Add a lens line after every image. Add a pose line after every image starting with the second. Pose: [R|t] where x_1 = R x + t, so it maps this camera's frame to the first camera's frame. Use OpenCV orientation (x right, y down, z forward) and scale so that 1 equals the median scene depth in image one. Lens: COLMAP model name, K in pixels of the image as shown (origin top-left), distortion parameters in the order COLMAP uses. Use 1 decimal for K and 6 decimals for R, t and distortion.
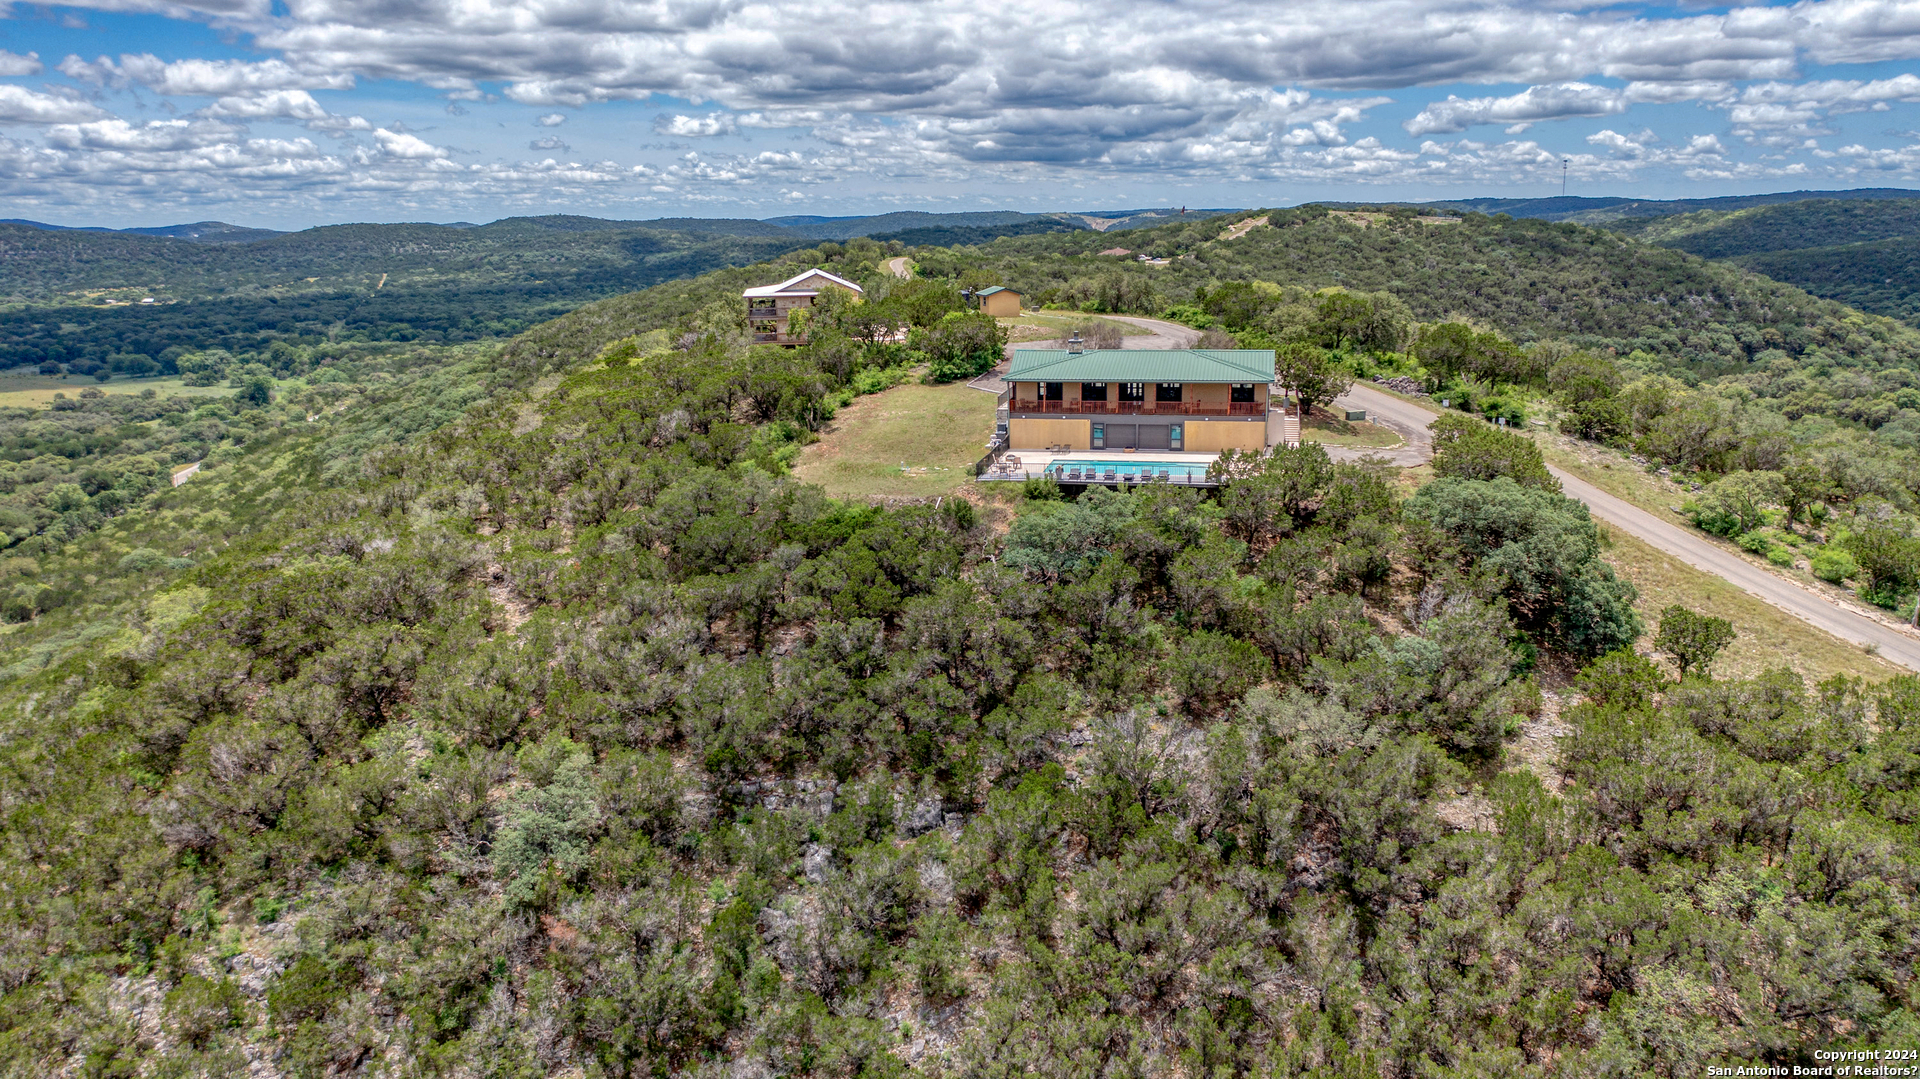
lens RADIAL K [[1501.5, 0, 956.7], [0, 1501.5, 539.9], [0, 0, 1]] dist [-0.011717, 0.005950]
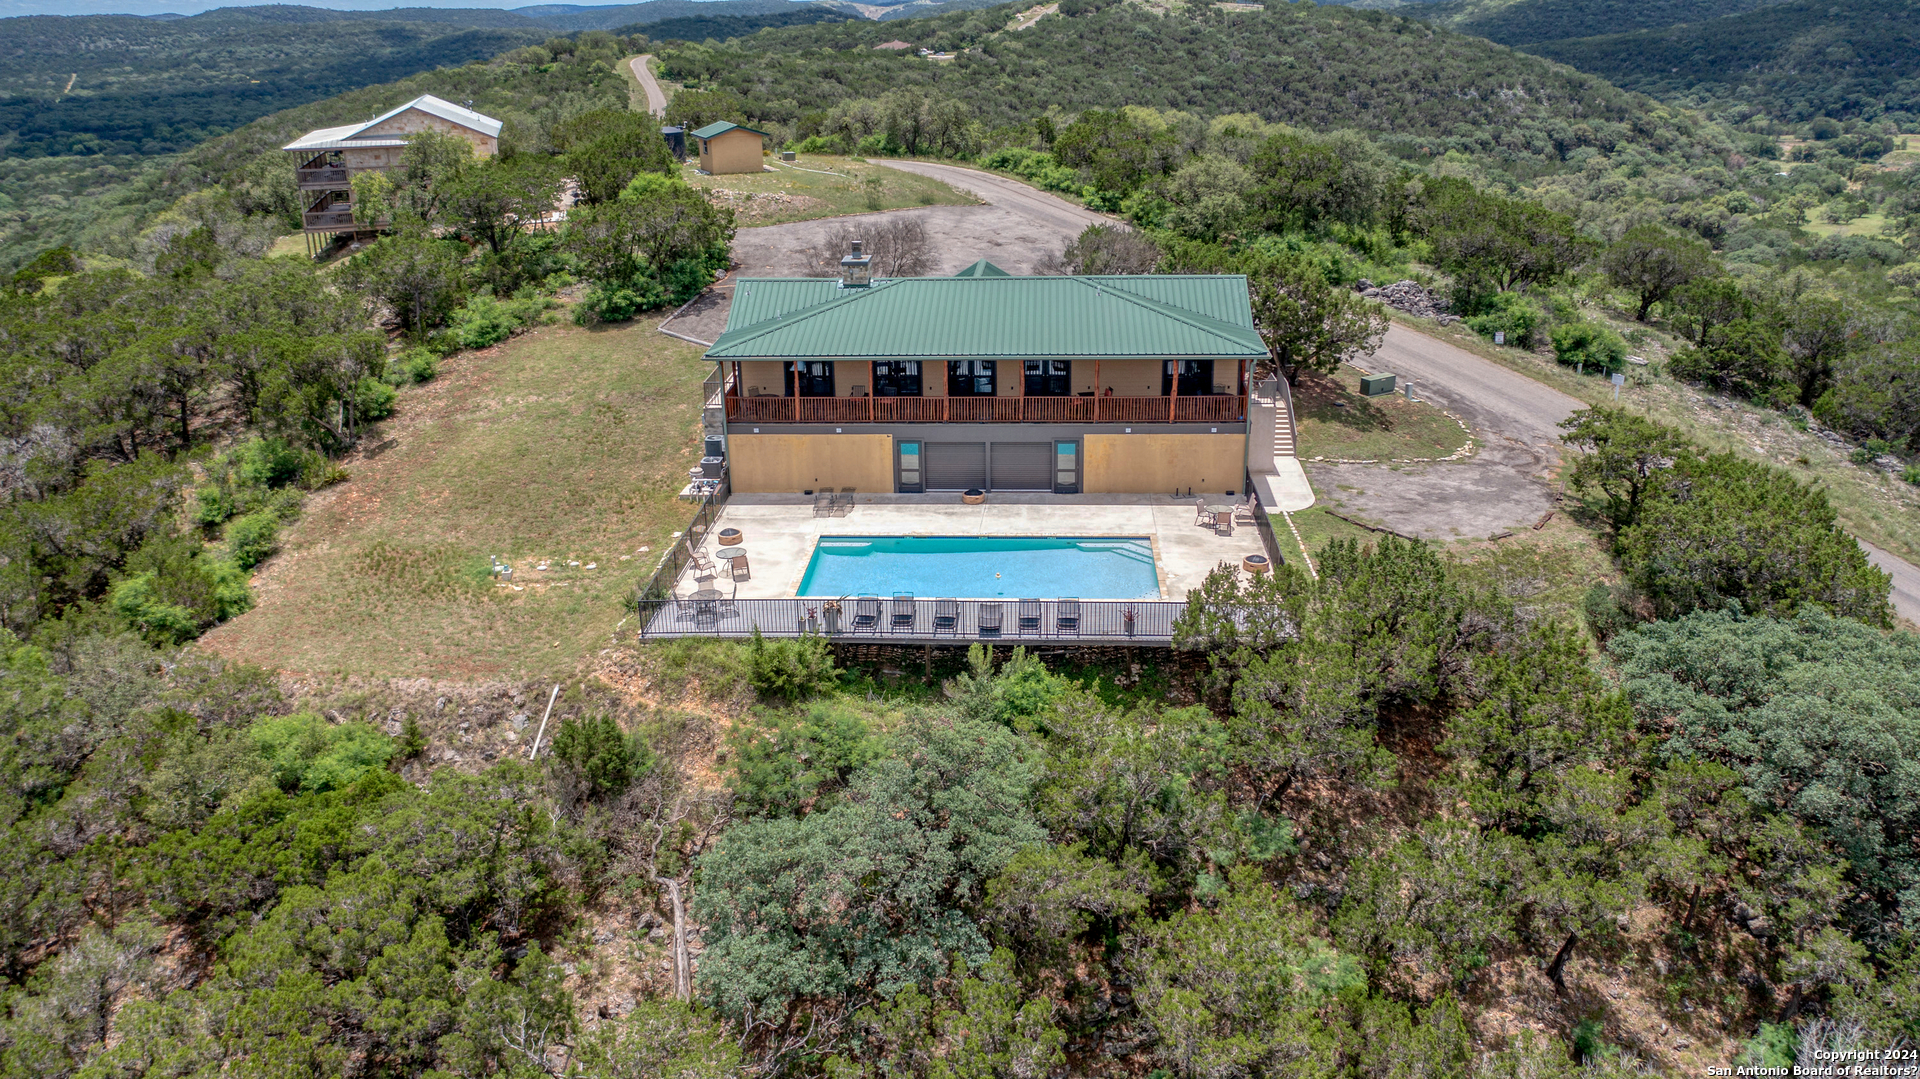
lens RADIAL K [[1501.5, 0, 956.7], [0, 1501.5, 539.9], [0, 0, 1]] dist [-0.011717, 0.005950]
pose [[0.989394, -0.051030, 0.136001, 0.009477], [0.032842, 0.990603, 0.132769, -0.025378], [-0.141498, -0.126894, 0.981772, 0.117376]]
